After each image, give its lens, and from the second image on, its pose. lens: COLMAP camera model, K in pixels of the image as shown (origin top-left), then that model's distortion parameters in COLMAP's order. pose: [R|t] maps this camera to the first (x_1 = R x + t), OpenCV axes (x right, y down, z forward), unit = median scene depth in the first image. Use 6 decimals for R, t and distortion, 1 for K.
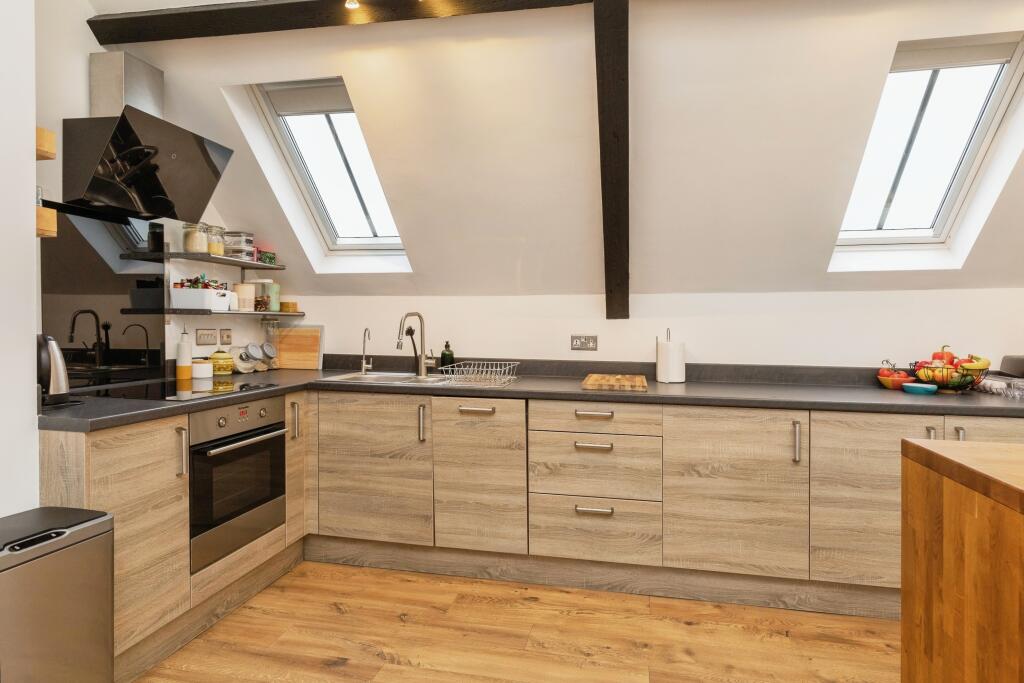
lens RADIAL K [[658.4, 0, 508.6], [0, 658.4, 272.0], [0, 0, 1]] dist [-0.005334, 0.000749]
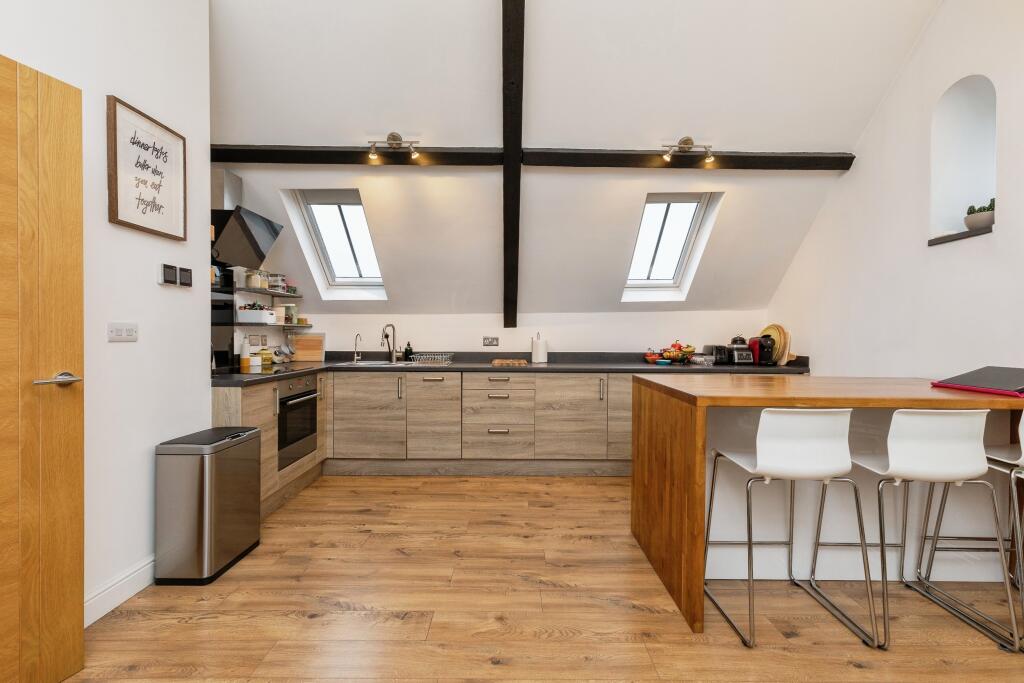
lens RADIAL K [[552.8, 0, 530.9], [0, 552.8, 297.2], [0, 0, 1]] dist [0.003469, 0.000128]
pose [[0.974625, 0.006991, 0.223734, -0.125614], [-0.009109, 0.999923, 0.008439, -0.025515], [-0.223658, -0.010263, 0.974614, -0.505701]]
